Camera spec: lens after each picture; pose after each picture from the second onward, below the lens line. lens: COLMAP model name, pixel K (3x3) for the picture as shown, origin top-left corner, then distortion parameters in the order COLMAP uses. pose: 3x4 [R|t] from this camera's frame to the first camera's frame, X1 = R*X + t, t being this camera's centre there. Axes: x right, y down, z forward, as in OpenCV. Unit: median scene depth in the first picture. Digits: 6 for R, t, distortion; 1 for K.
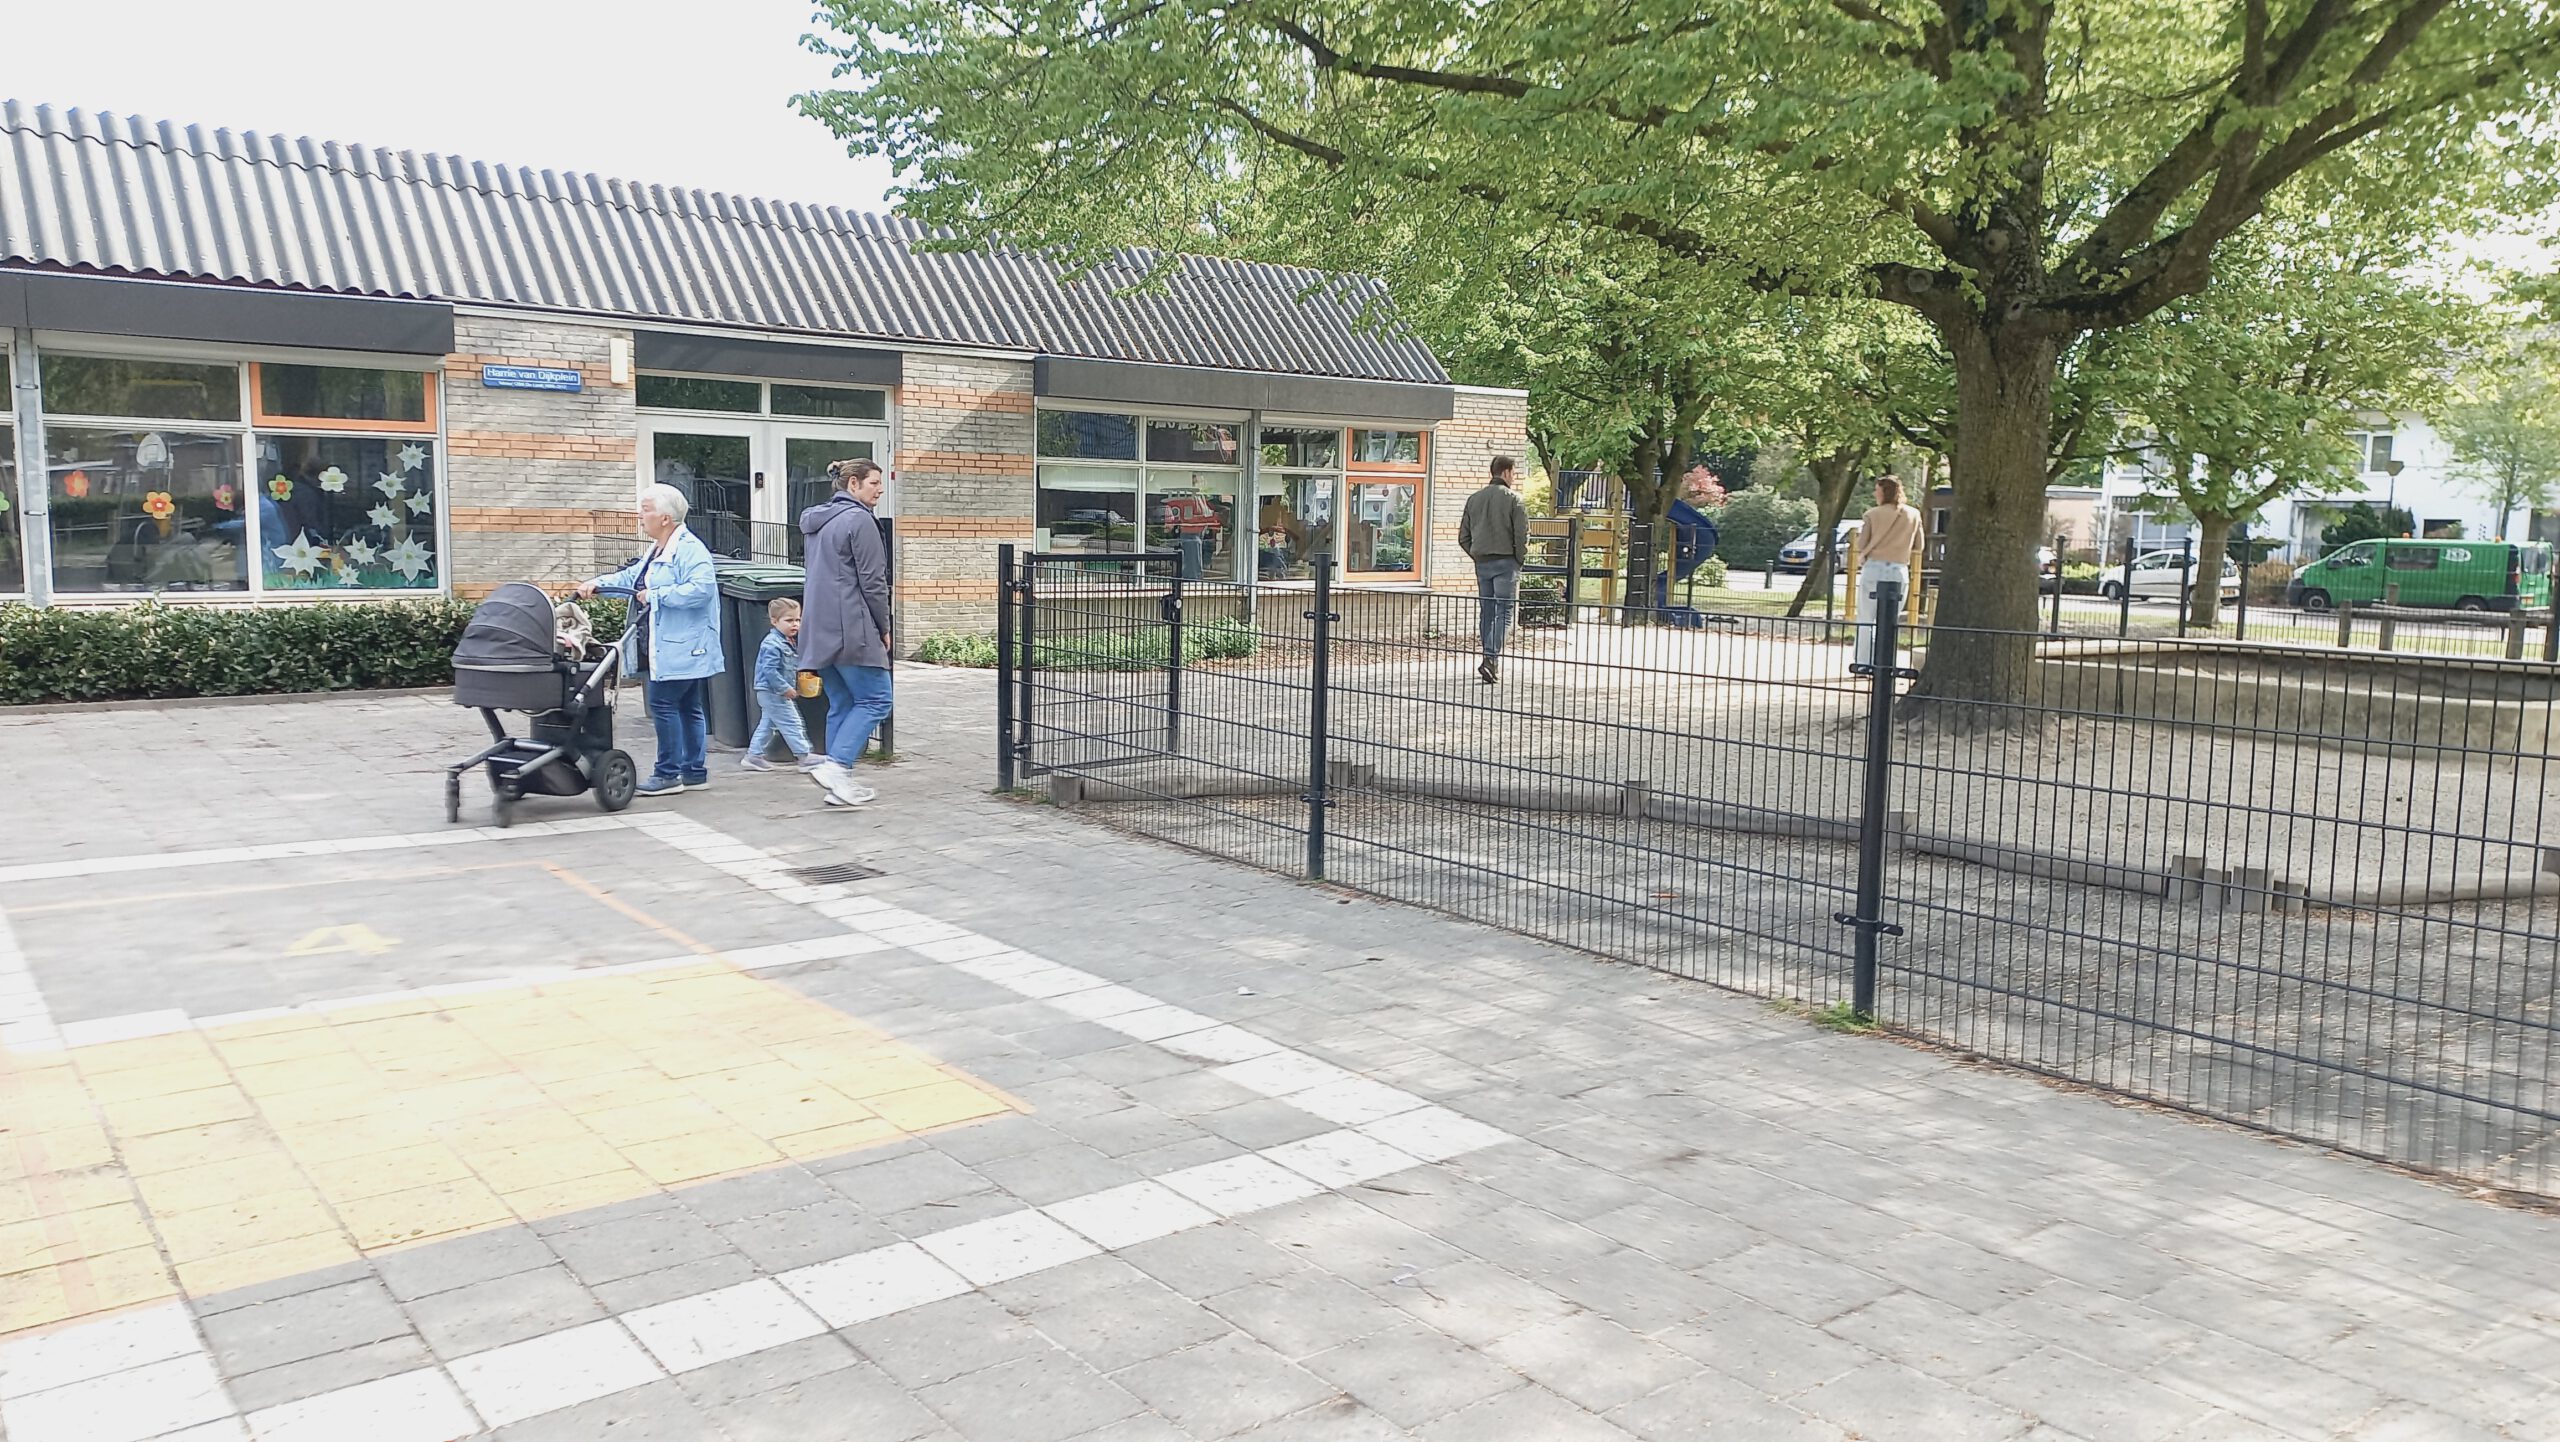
lens RADIAL K [[1789.1, 0, 1278.2], [0, 1789.1, 717.7], [0, 0, 1]] dist [0.024315, 0.010433]
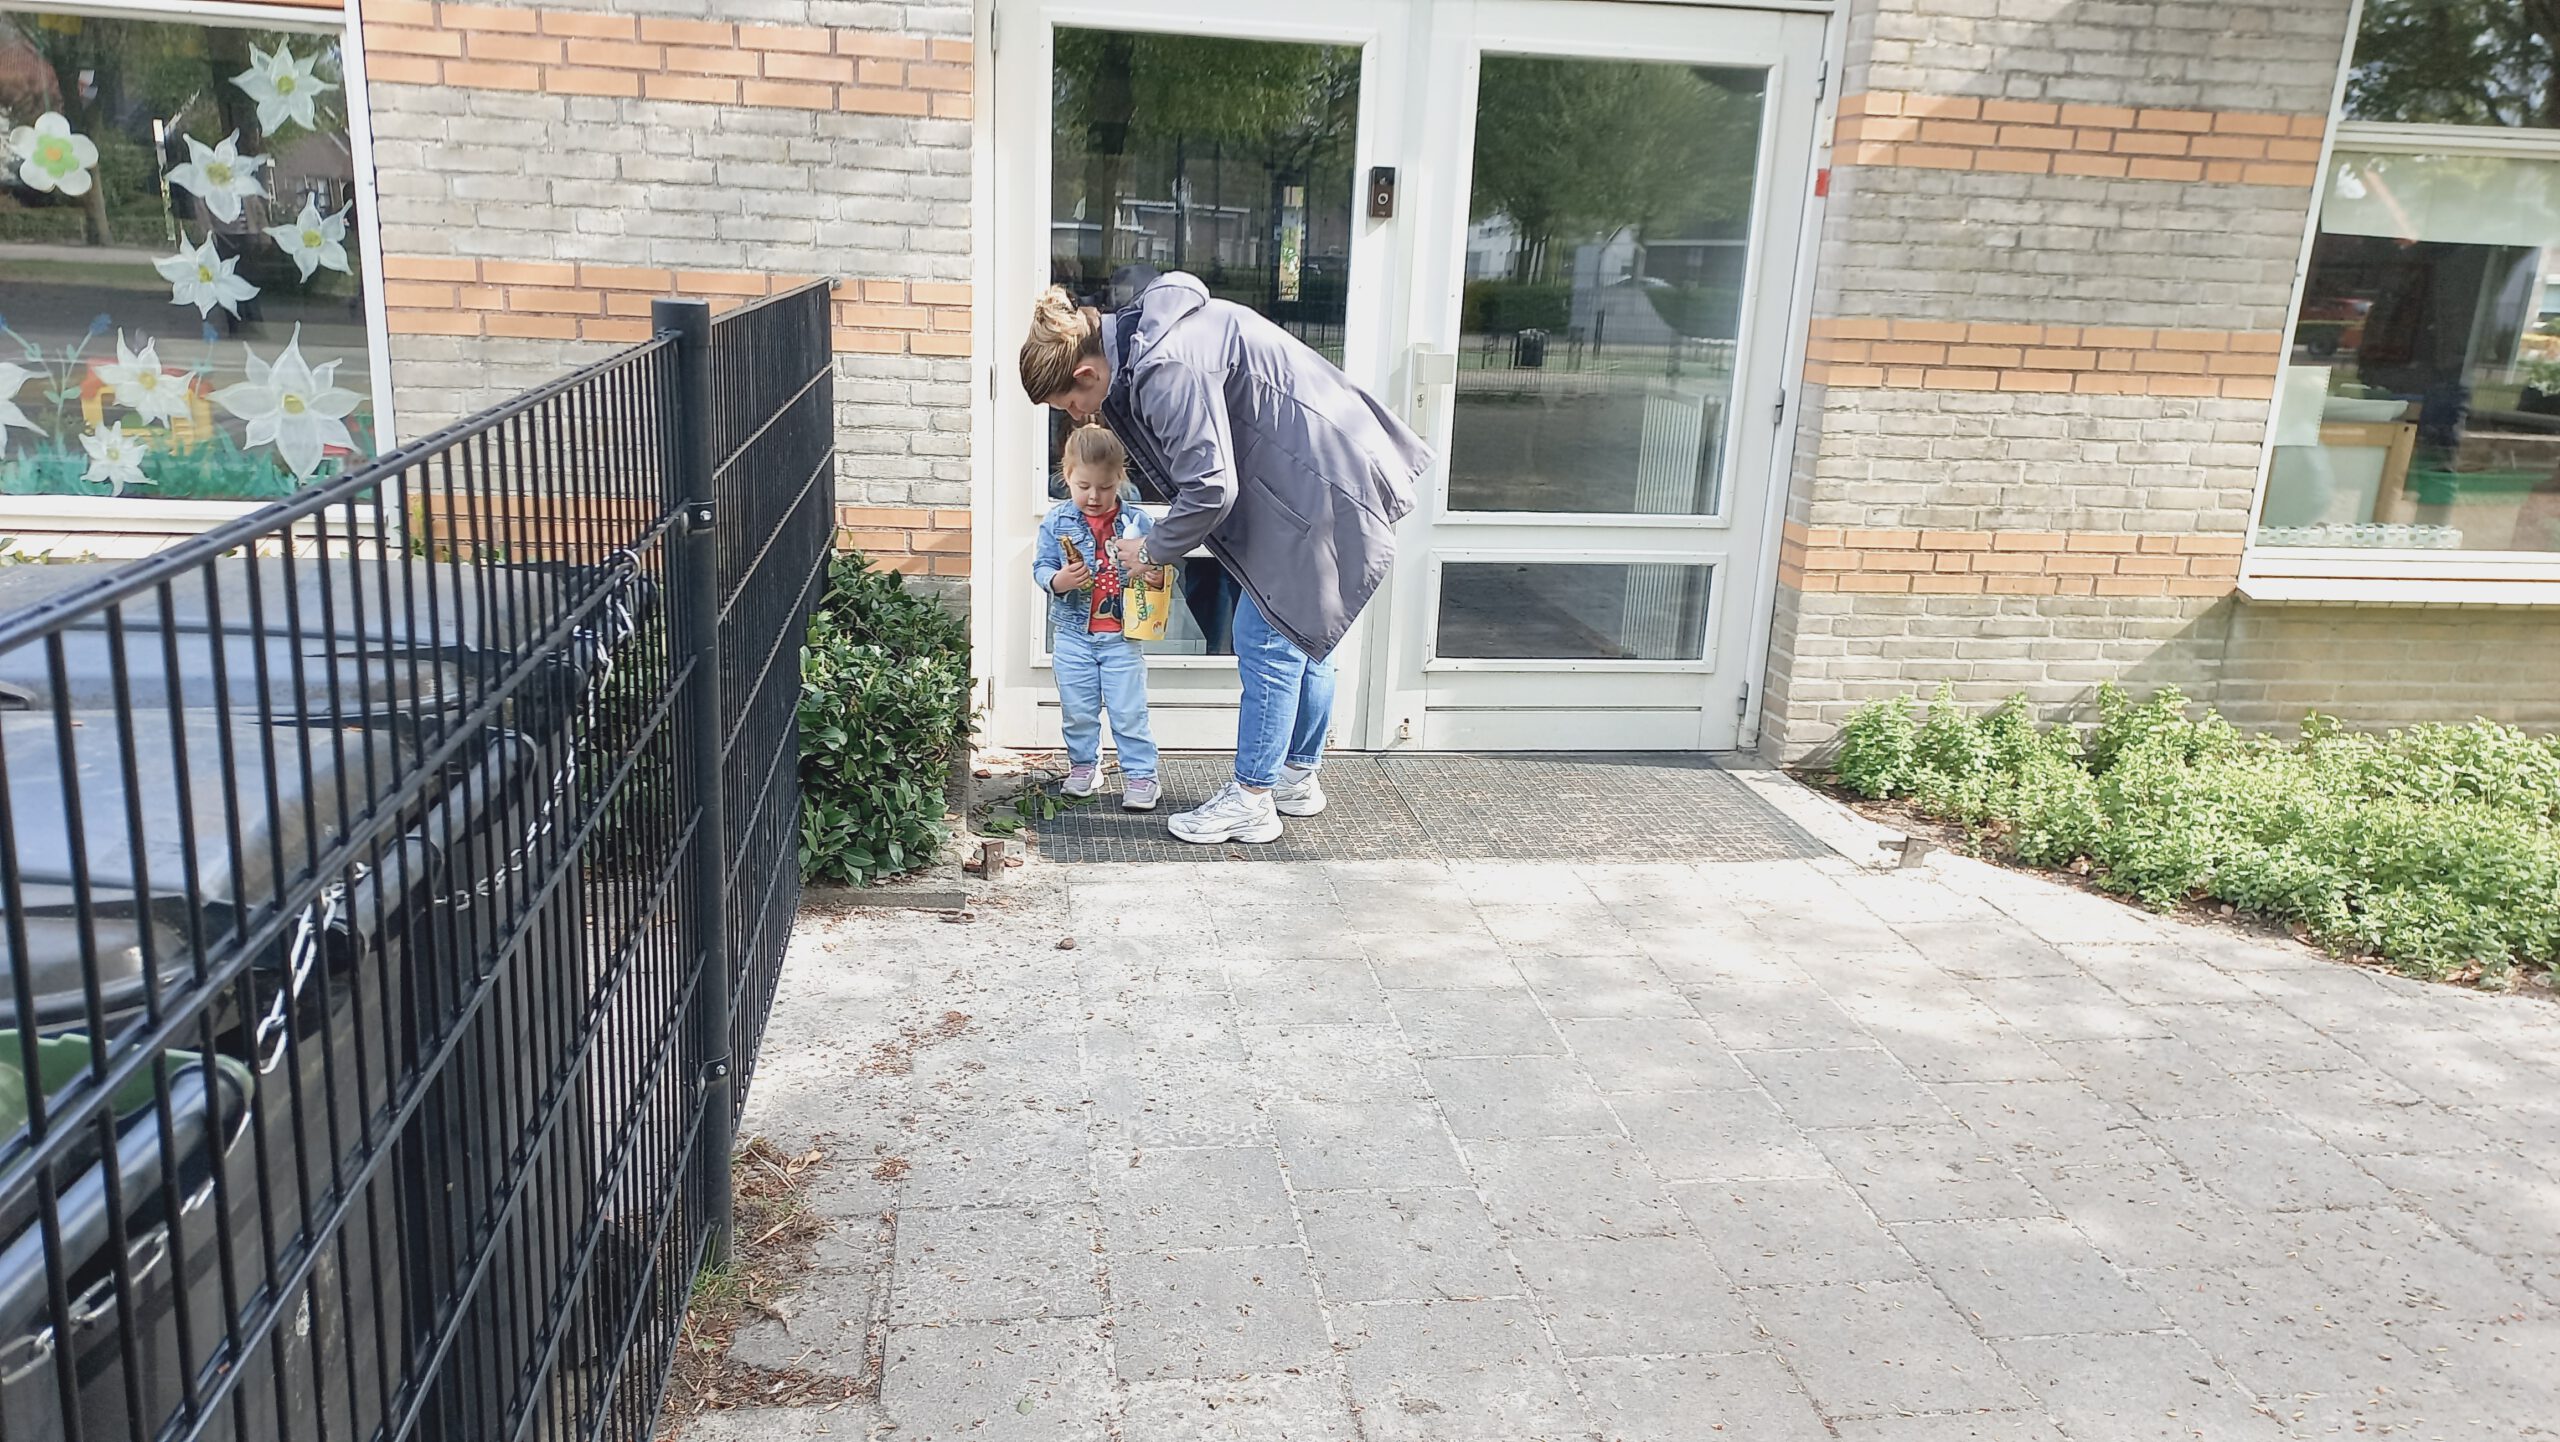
lens RADIAL K [[1789.1, 0, 1252.3], [0, 1789.1, 741.1], [0, 0, 1]] dist [0.024315, 0.010433]
pose [[0.865923, 0.148236, -0.477707, -0.158032], [-0.082930, 0.984405, 0.155144, -0.092303], [0.493255, -0.094727, 0.864712, 0.774712]]
